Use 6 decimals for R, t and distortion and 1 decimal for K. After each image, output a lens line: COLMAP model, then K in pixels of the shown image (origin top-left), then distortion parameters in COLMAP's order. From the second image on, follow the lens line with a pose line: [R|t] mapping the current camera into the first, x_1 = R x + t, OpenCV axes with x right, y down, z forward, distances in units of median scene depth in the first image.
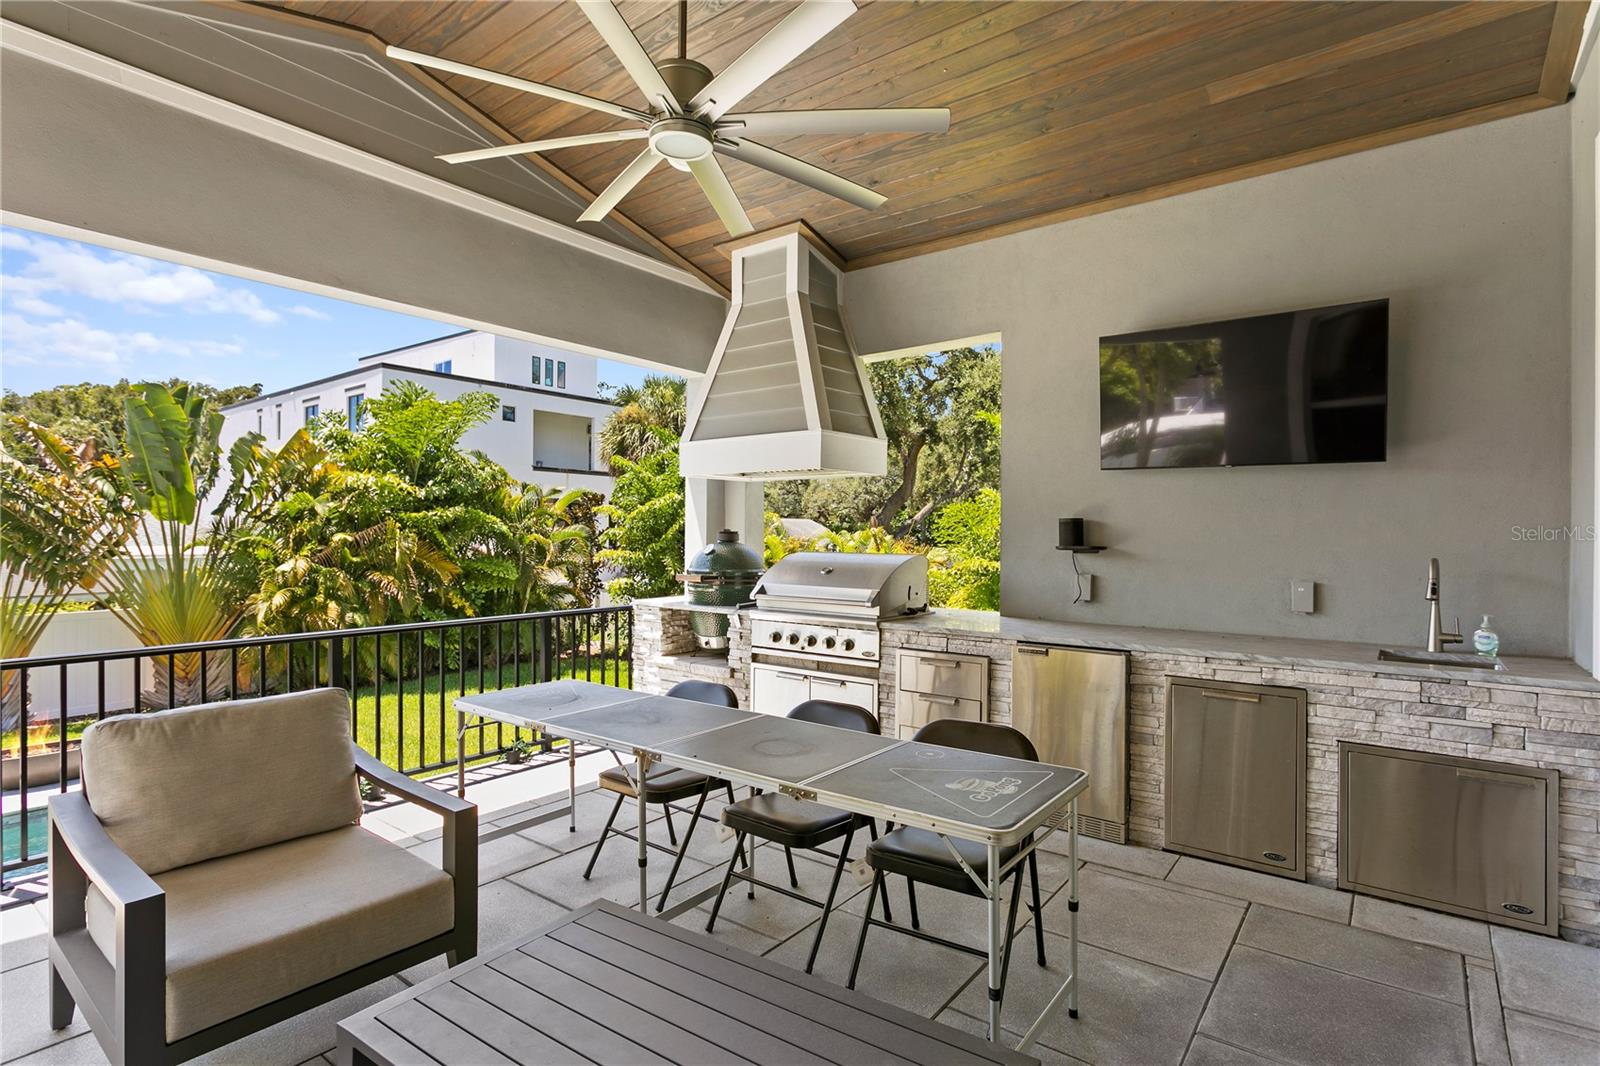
lens RADIAL K [[795.7, 0, 800.0], [0, 795.7, 533.0], [0, 0, 1]] dist [-0.002306, 0.000578]
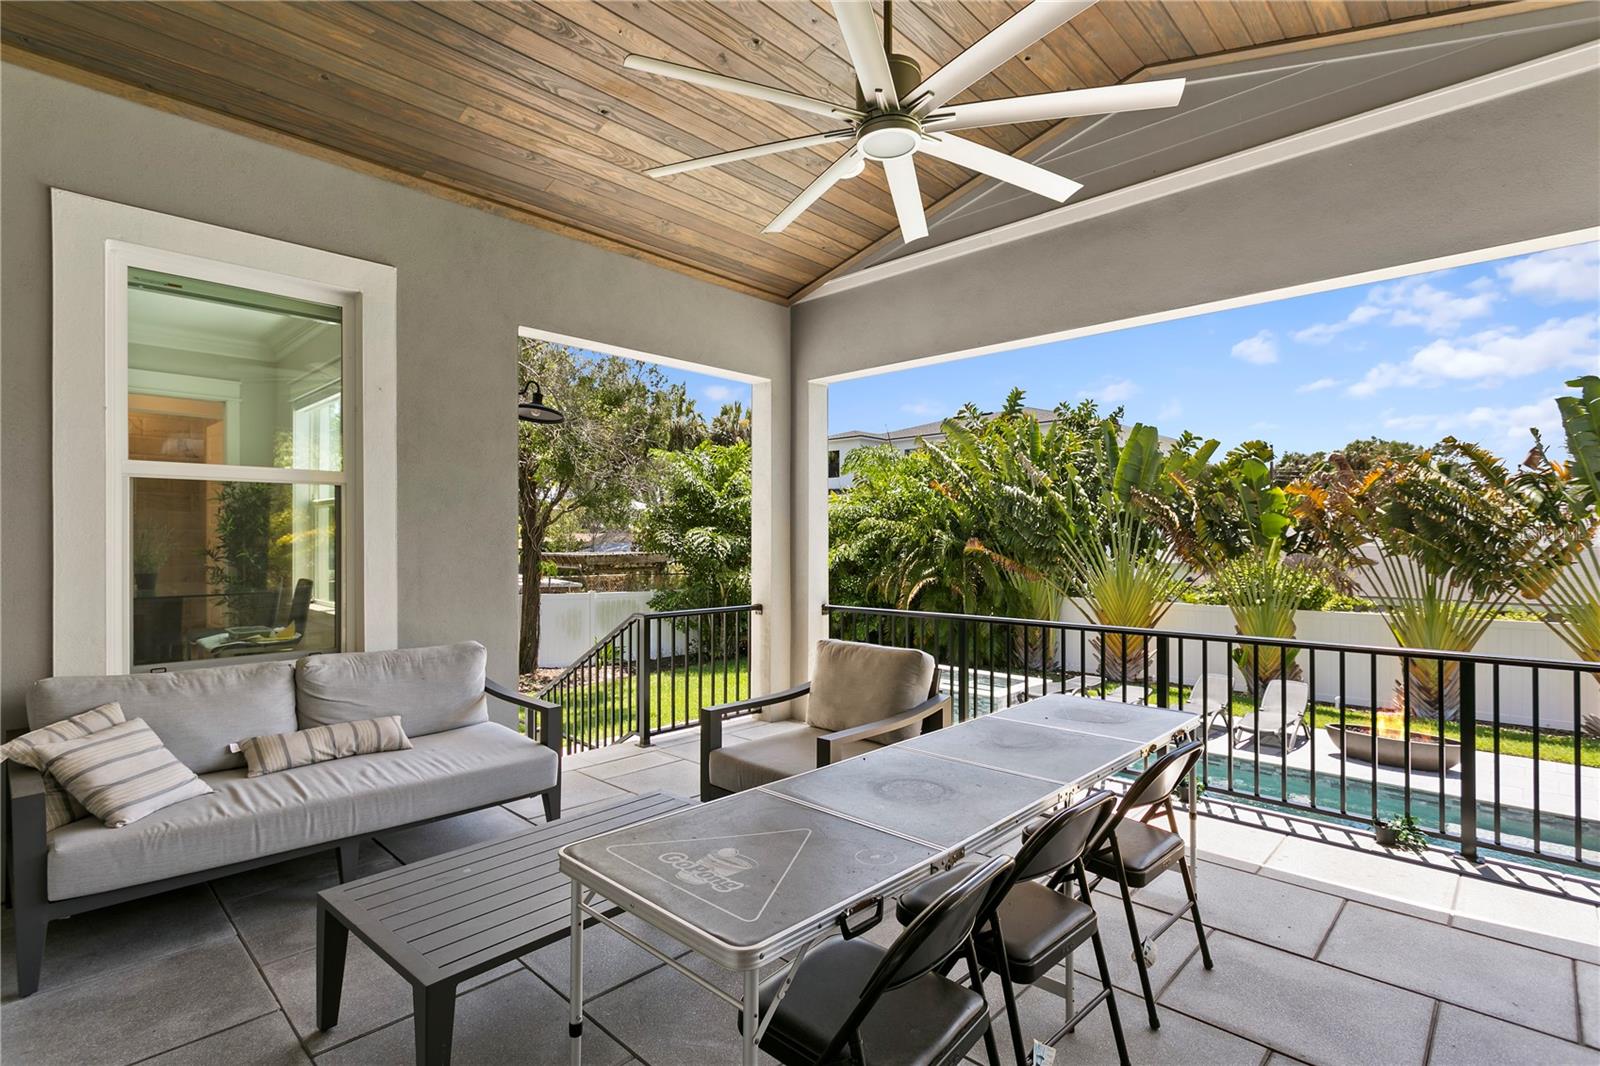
lens RADIAL K [[776.2, 0, 800.0], [0, 776.2, 533.0], [0, 0, 1]] dist [0.002346, 0.000301]
pose [[-0.097553, -0.011647, -0.995162, 0.413597], [-0.002937, 0.999931, -0.011415, 0.005426], [0.995226, 0.001809, -0.097580, 0.498846]]
